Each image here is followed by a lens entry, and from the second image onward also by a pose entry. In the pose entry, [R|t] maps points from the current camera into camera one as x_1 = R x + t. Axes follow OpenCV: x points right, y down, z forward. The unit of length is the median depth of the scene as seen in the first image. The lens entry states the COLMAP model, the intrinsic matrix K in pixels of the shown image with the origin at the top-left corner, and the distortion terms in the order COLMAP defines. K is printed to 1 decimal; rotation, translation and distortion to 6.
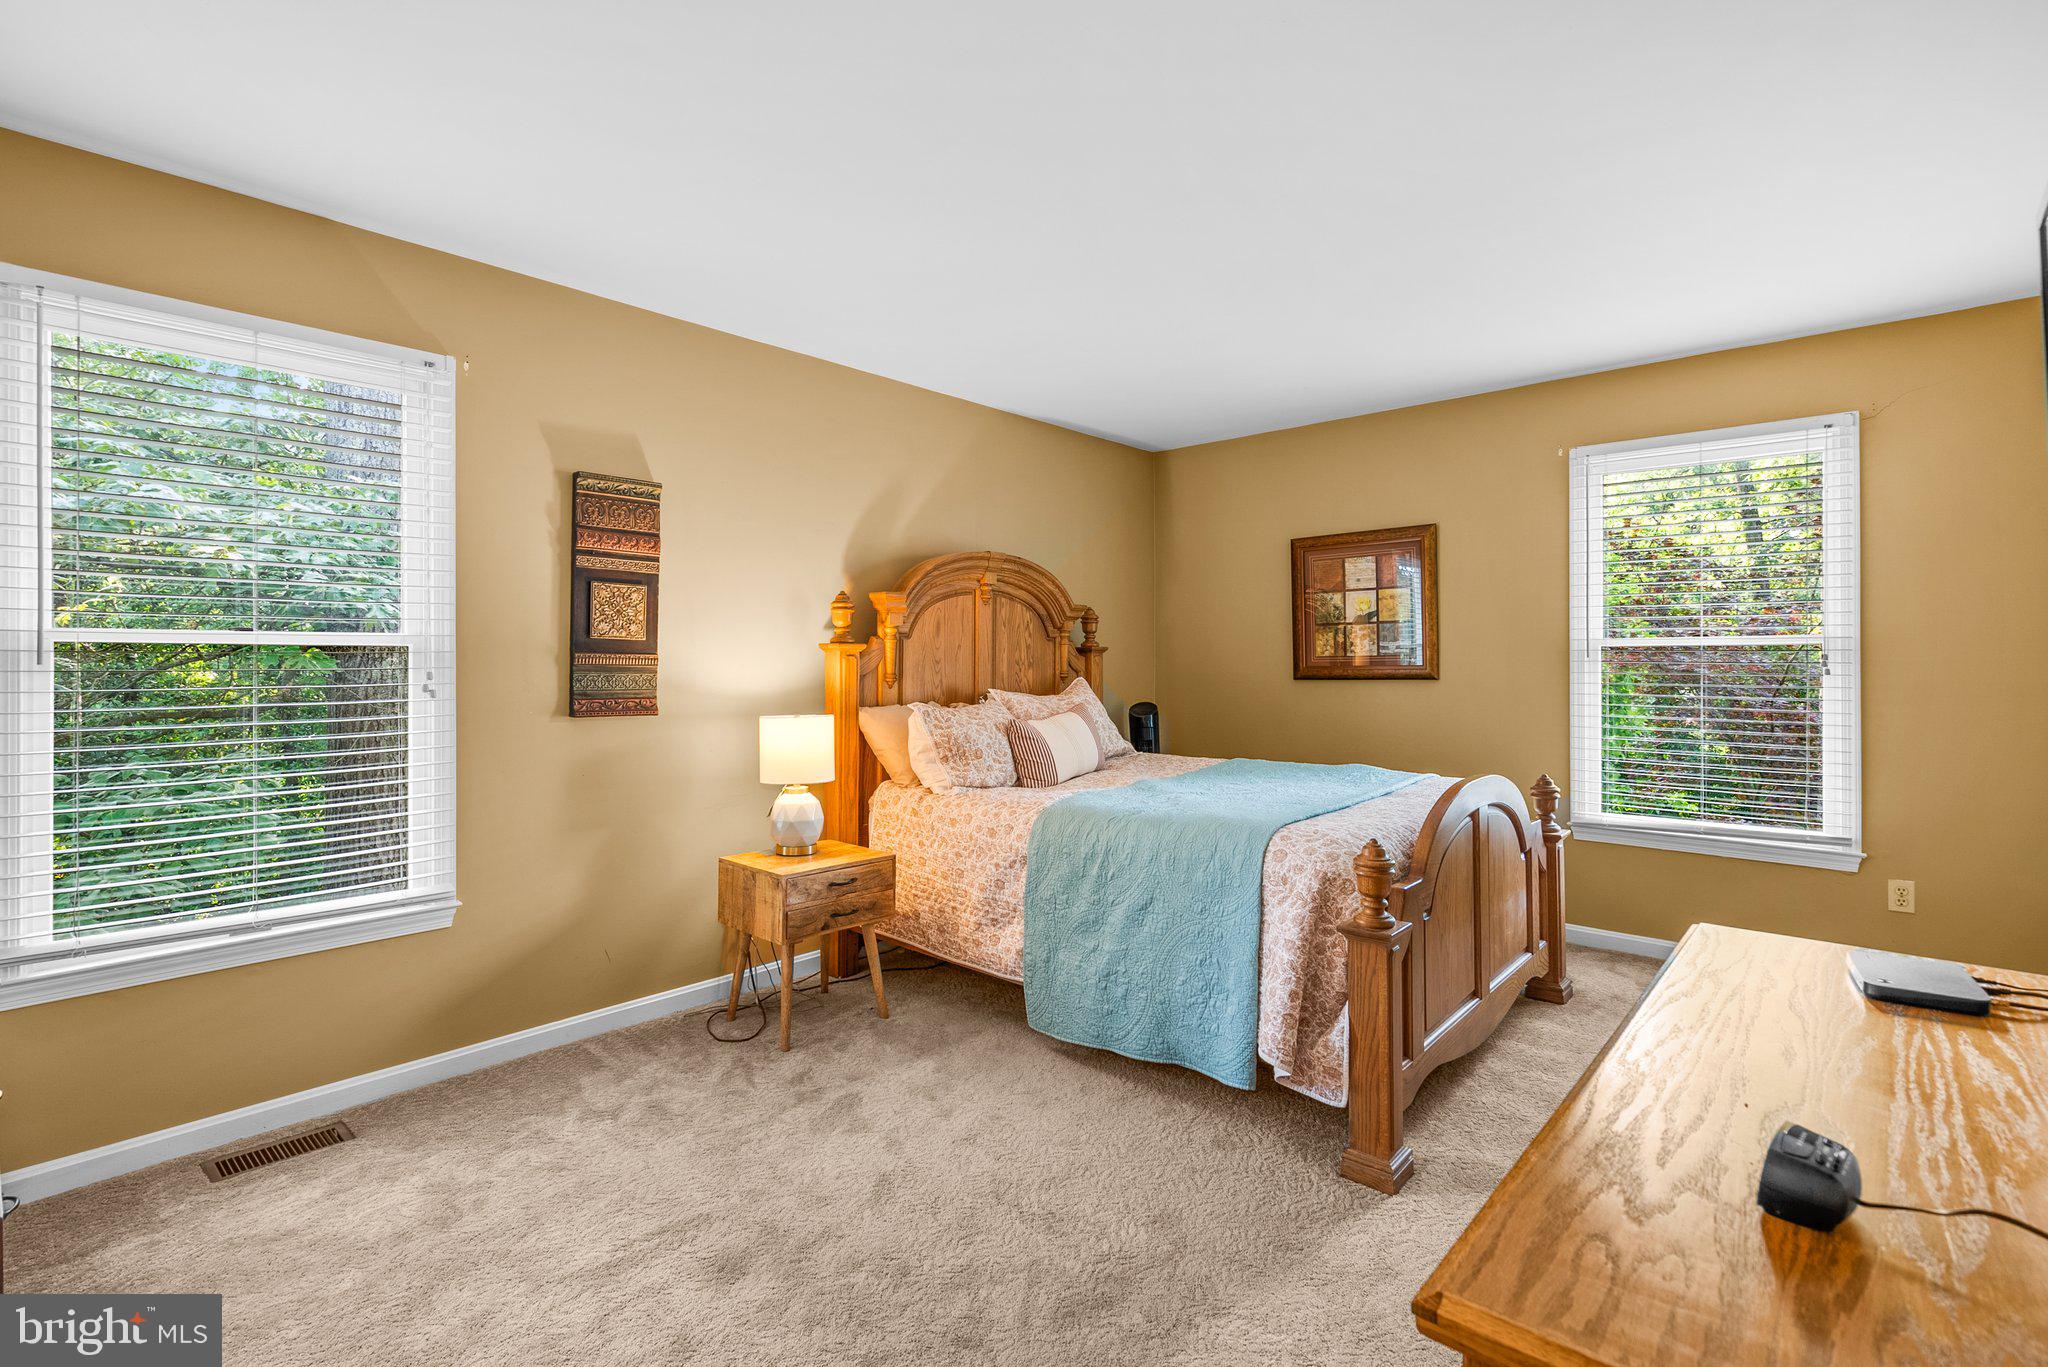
lens RADIAL K [[947.7, 0, 1026.5], [0, 947.7, 662.6], [0, 0, 1]] dist [-0.000410, 0.000649]
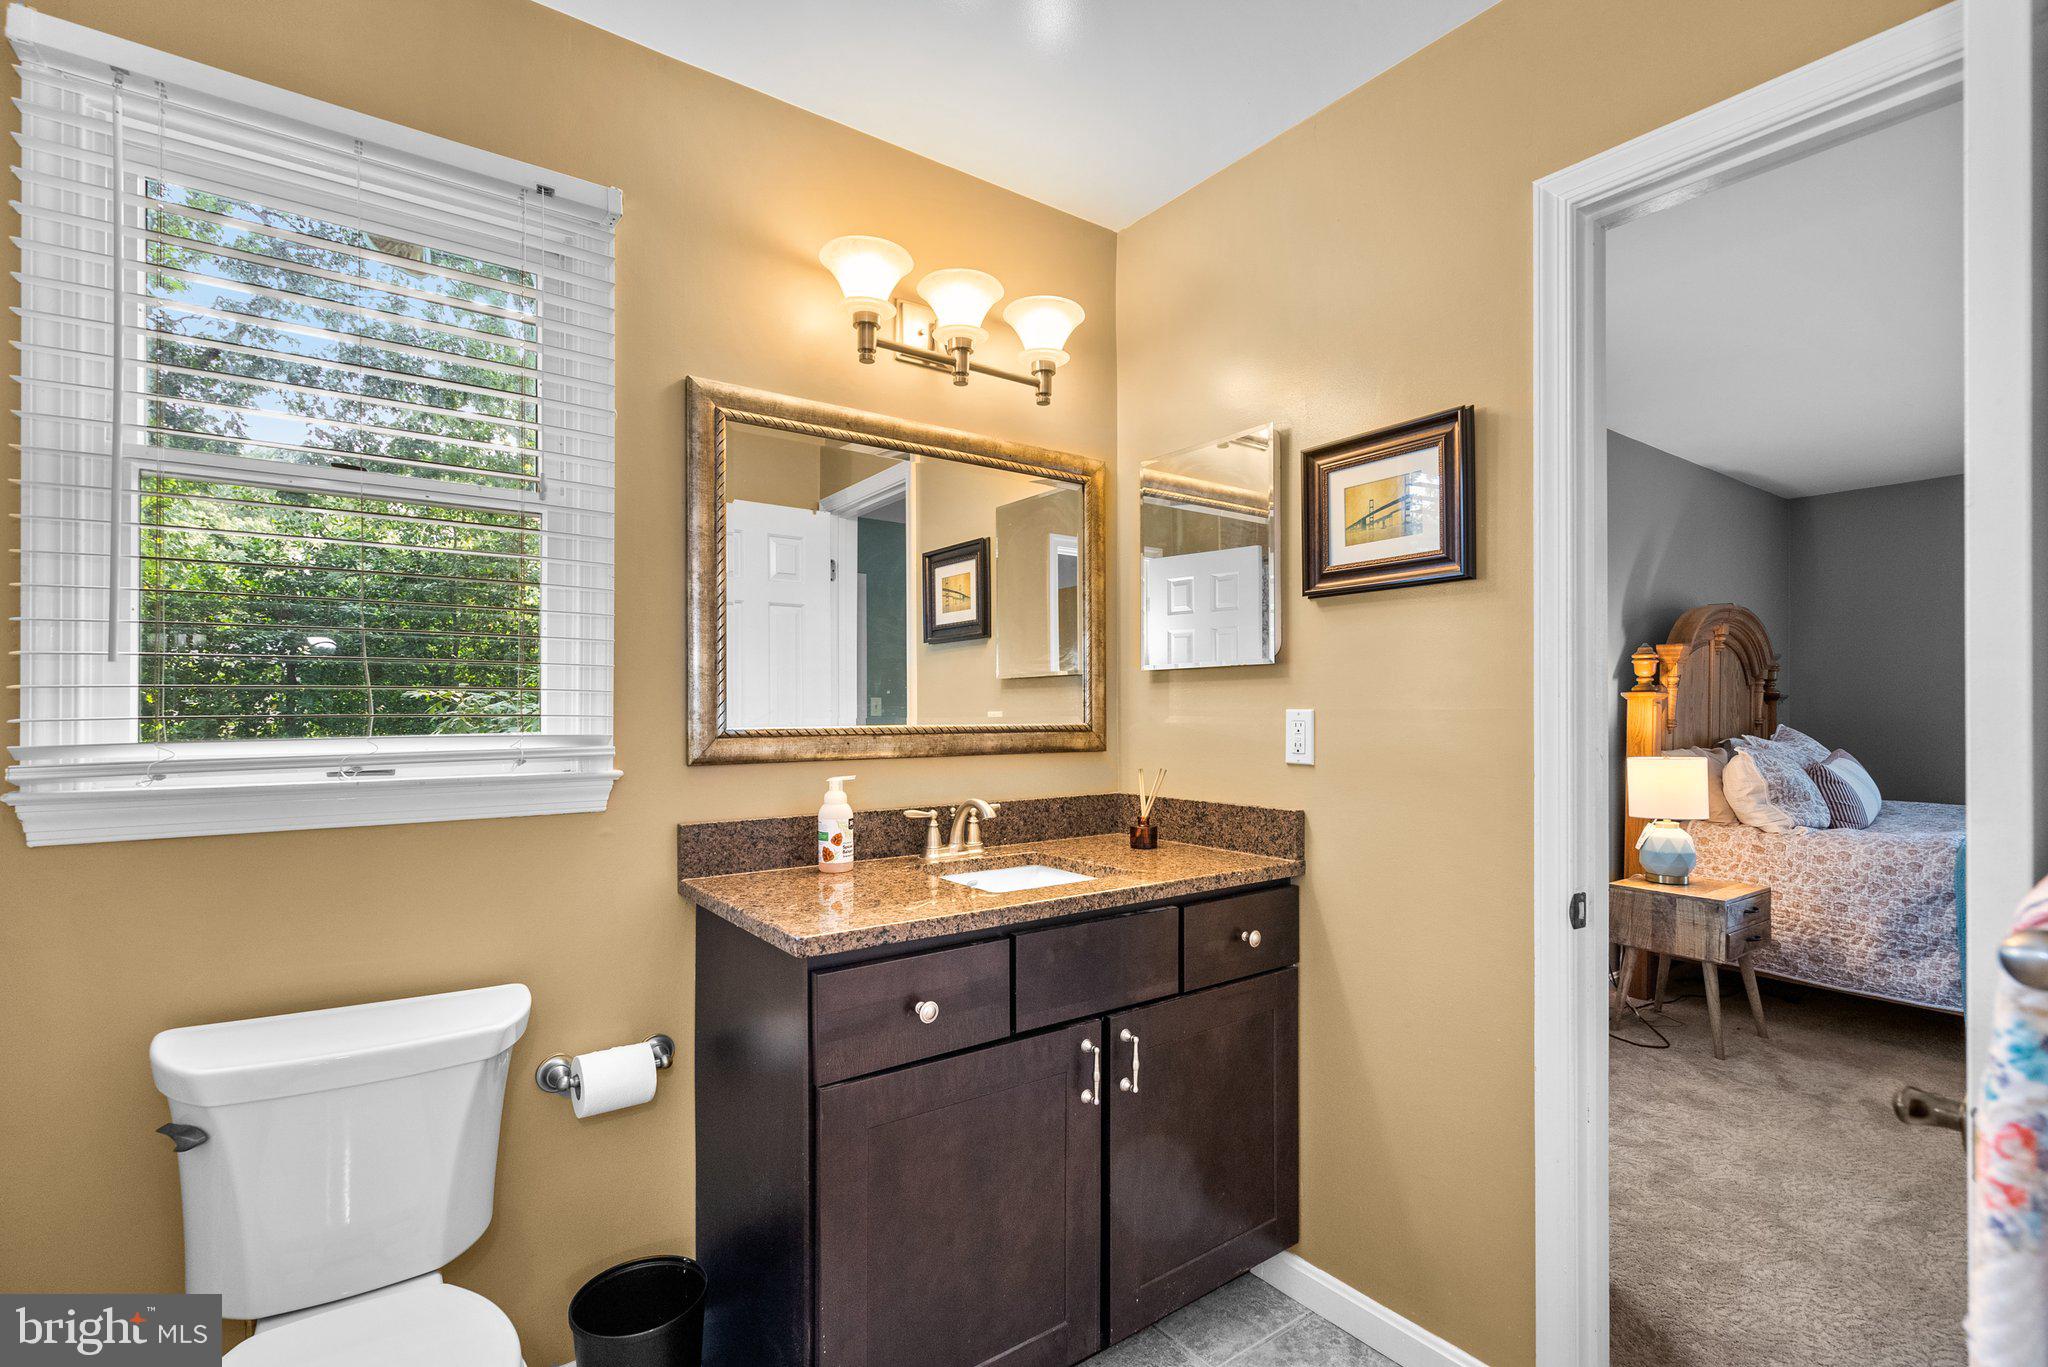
lens RADIAL K [[937.9, 0, 1032.9], [0, 937.9, 695.4], [0, 0, 1]] dist [-0.006552, 0.000782]
pose [[0.979620, 0.004168, -0.200818, -0.753906], [-0.006938, 0.999890, -0.013092, 0.003553], [0.200742, 0.014218, 0.979541, -0.218270]]
